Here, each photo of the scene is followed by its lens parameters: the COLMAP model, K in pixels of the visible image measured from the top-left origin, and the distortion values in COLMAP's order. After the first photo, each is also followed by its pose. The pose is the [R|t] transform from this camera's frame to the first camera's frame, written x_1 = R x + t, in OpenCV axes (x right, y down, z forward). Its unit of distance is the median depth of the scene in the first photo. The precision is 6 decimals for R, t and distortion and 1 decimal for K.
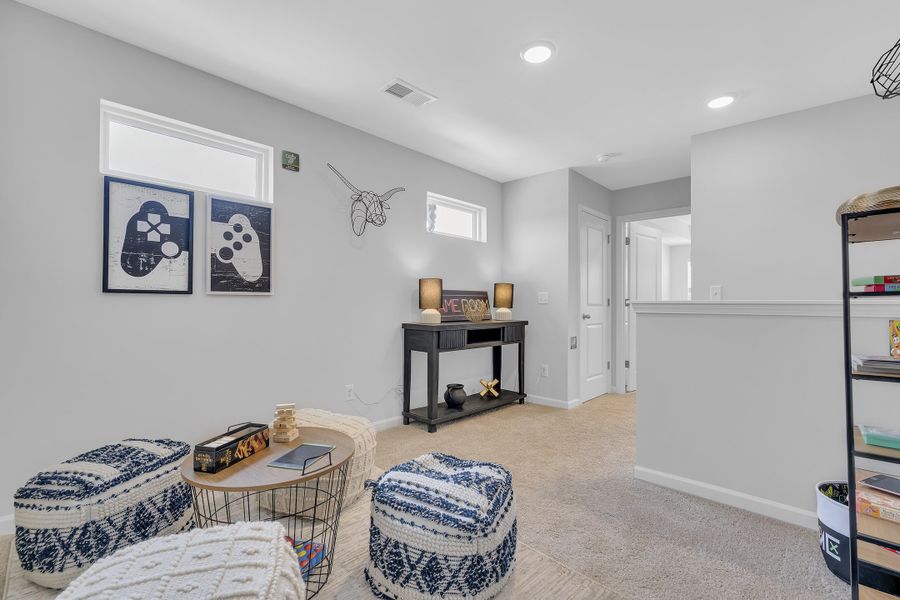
lens RADIAL K [[405.2, 0, 445.8], [0, 405.2, 300.0], [0, 0, 1]] dist [-0.003228, -0.000173]
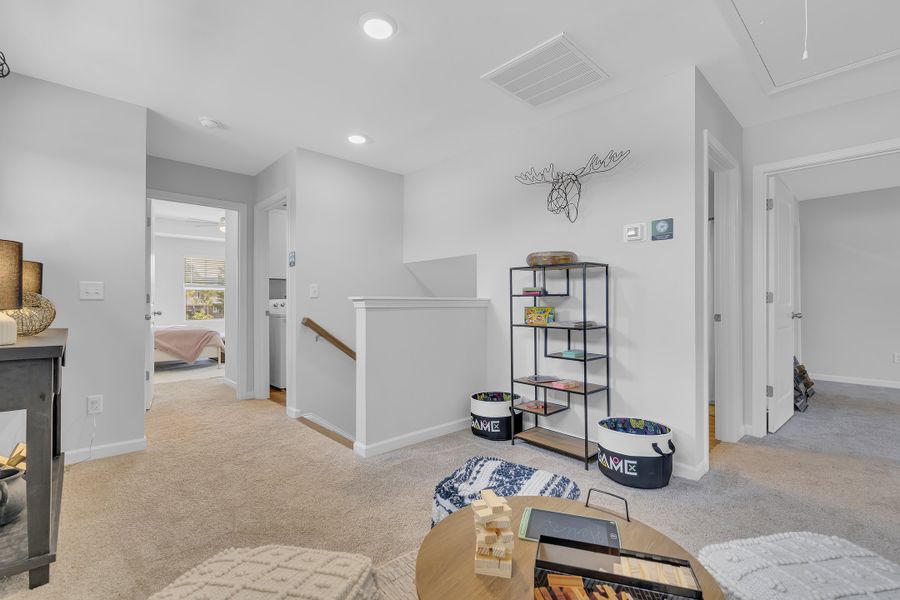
lens RADIAL K [[405.2, 0, 445.8], [0, 405.2, 300.0], [0, 0, 1]] dist [-0.003228, -0.000173]
pose [[0.057809, 0.004121, 0.998319, -0.556594], [-0.009667, 0.999947, -0.003568, 0.011393], [-0.998281, -0.009444, 0.057846, 0.641995]]
